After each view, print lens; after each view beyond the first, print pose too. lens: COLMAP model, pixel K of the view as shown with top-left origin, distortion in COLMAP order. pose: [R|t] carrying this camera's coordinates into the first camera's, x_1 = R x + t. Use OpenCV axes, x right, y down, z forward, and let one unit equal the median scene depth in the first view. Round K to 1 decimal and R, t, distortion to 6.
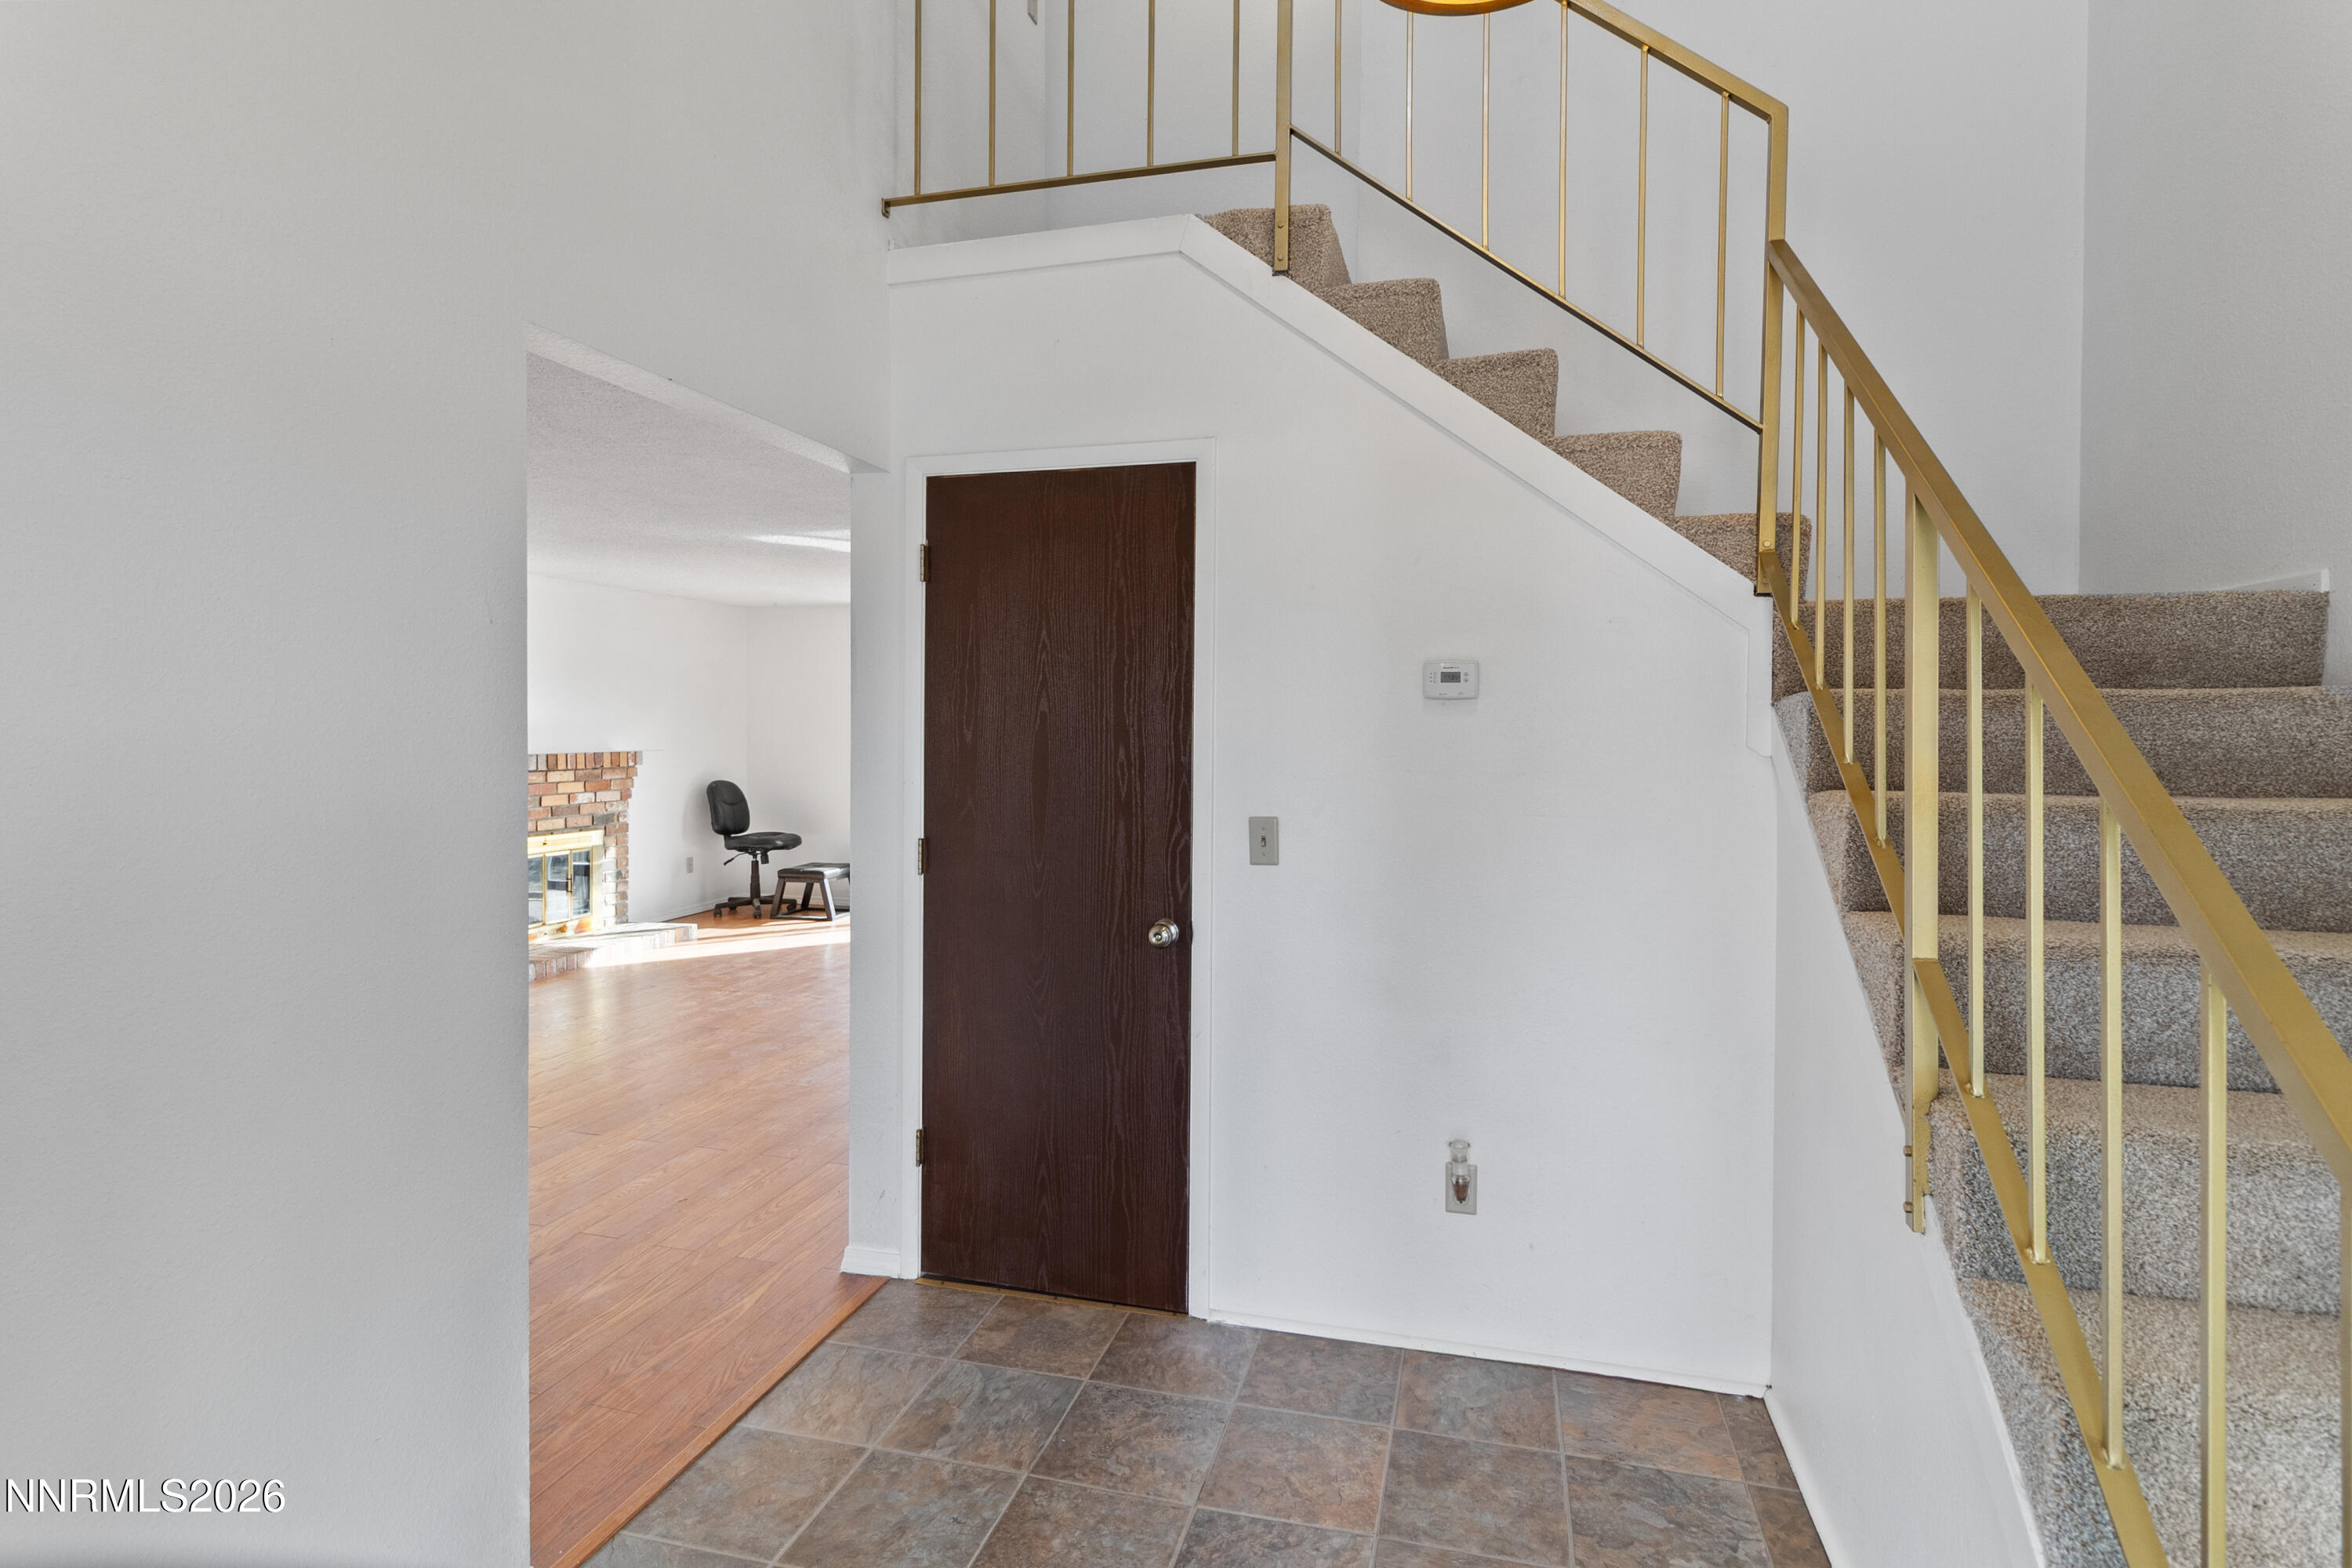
lens RADIAL K [[1193.4, 0, 1178.5], [0, 1193.4, 752.8], [0, 0, 1]] dist [-0.000984, -0.001849]
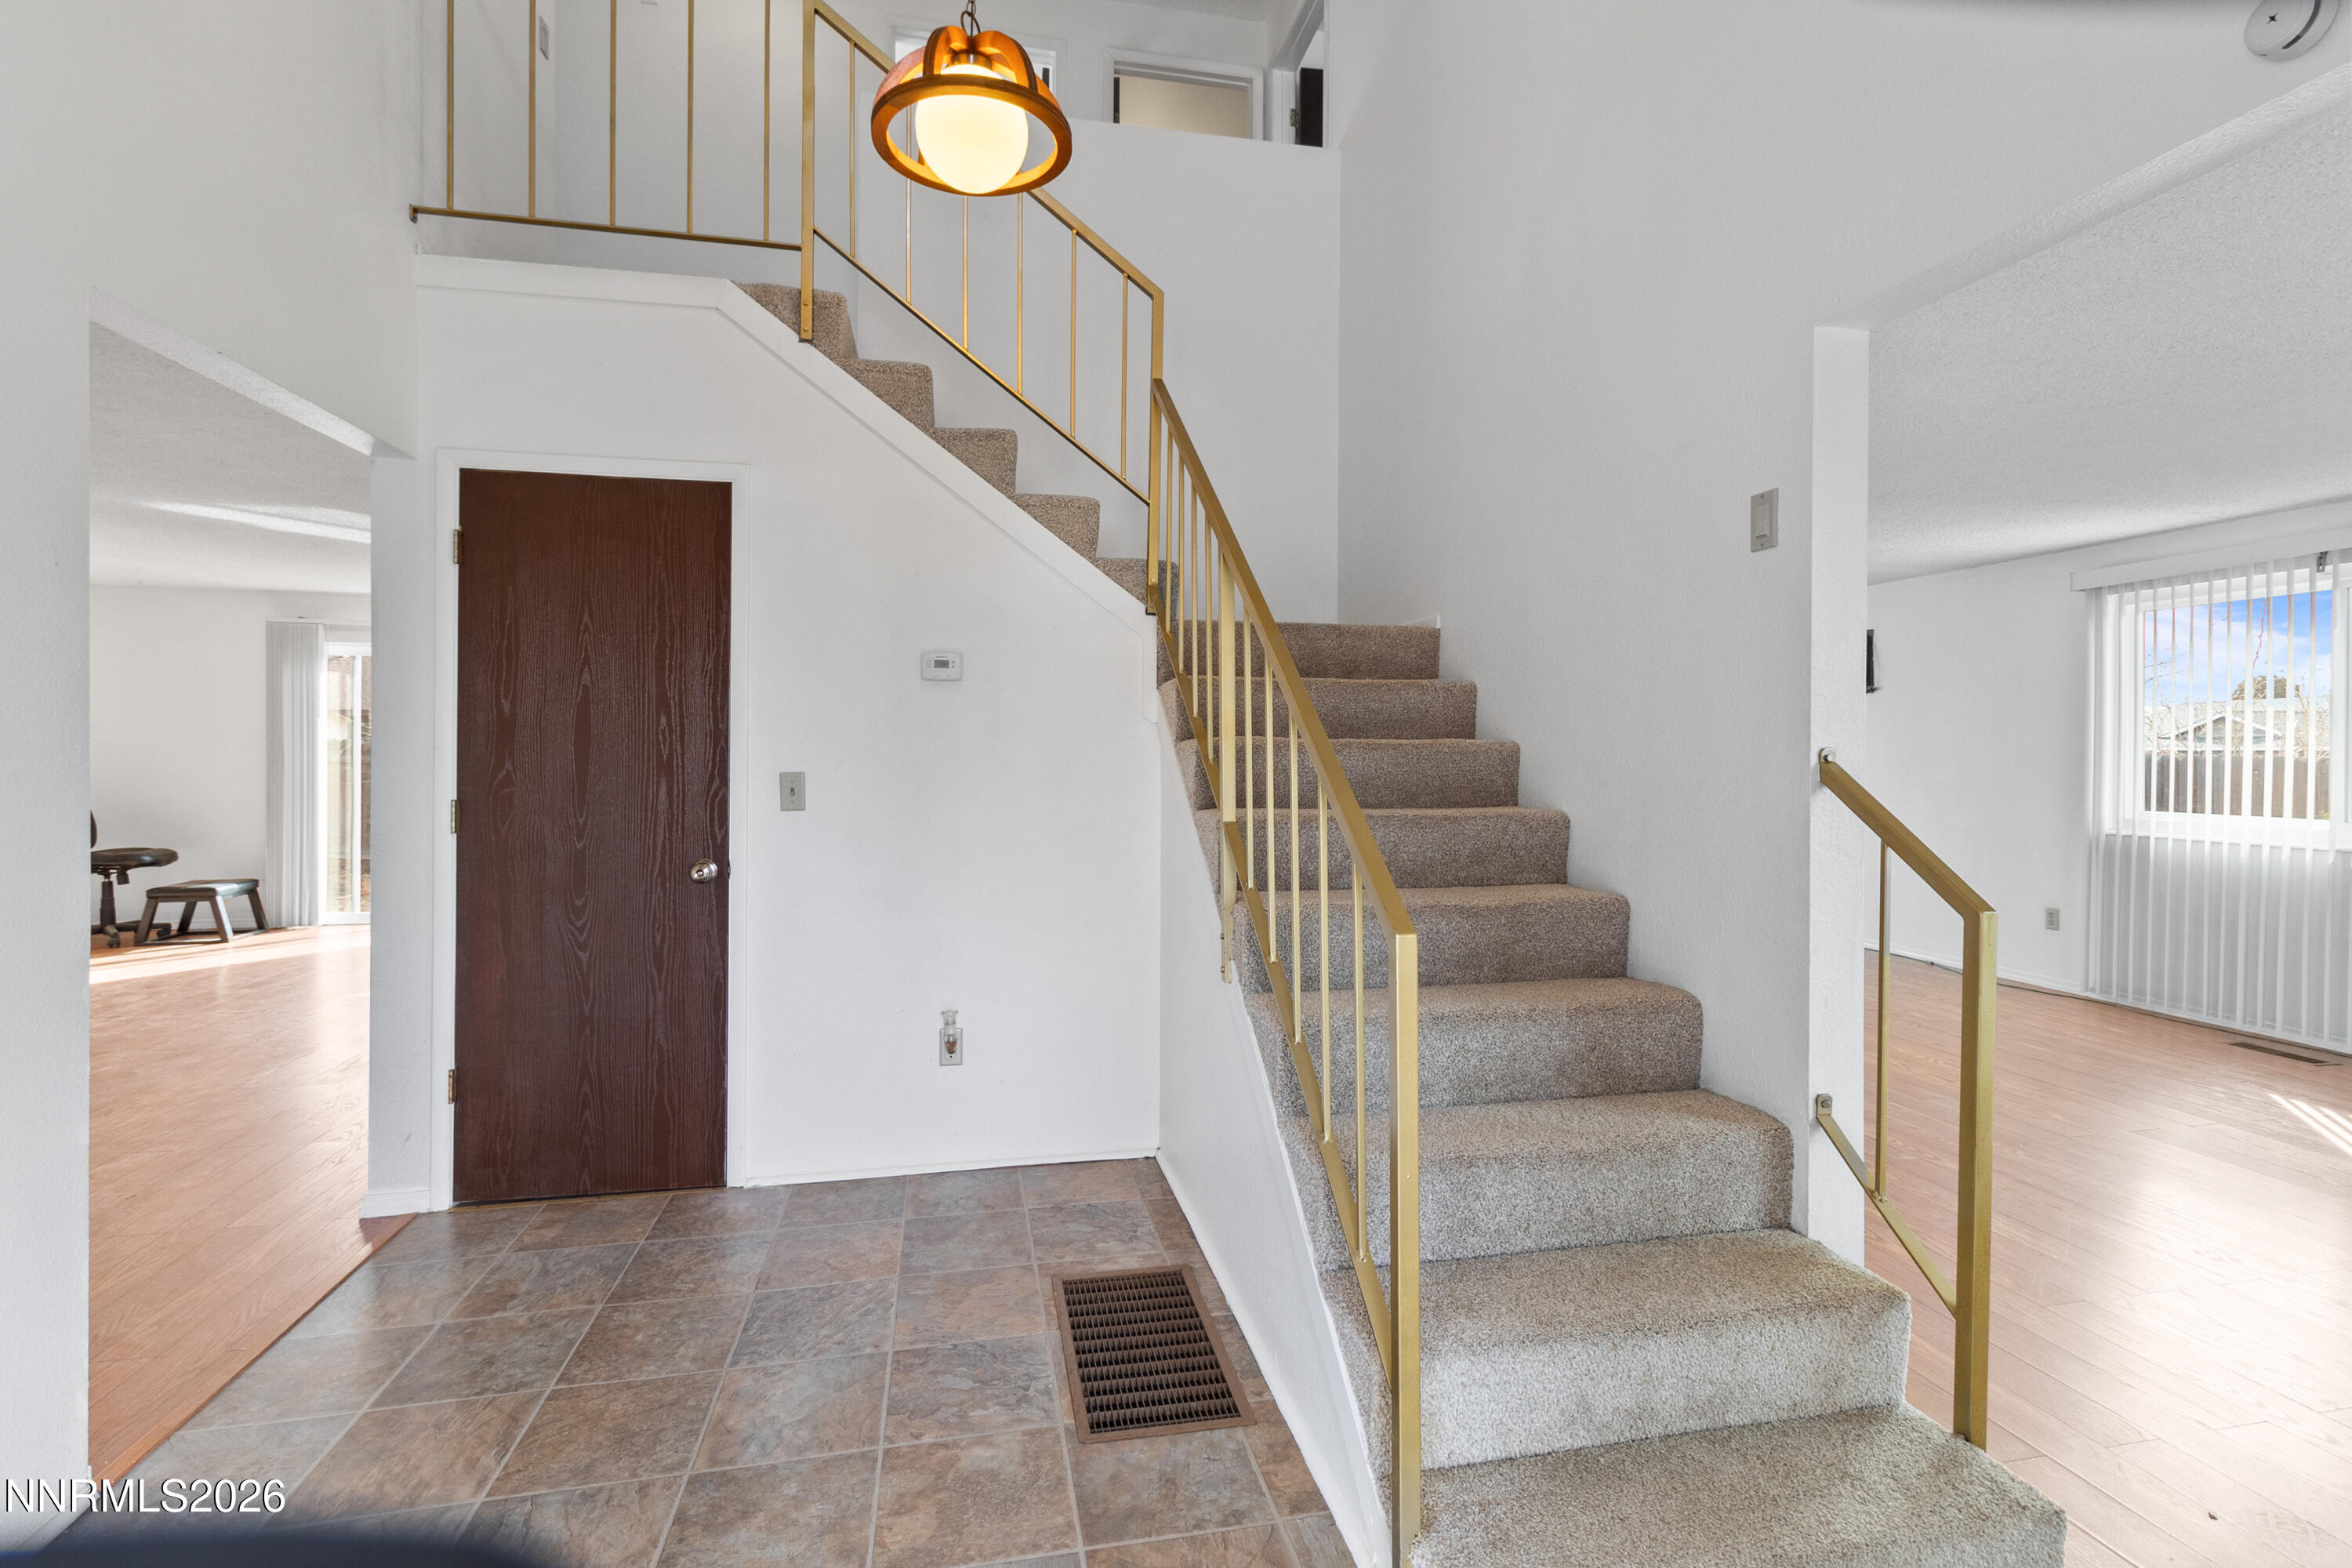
lens RADIAL K [[1103.7, 0, 1185.3], [0, 1103.7, 760.5], [0, 0, 1]] dist [0.000817, 0.001399]
pose [[0.893266, -0.003497, 0.449514, -0.083005], [0.006597, 0.999964, -0.005331, 0.051823], [-0.449479, 0.007728, 0.893257, -0.224307]]
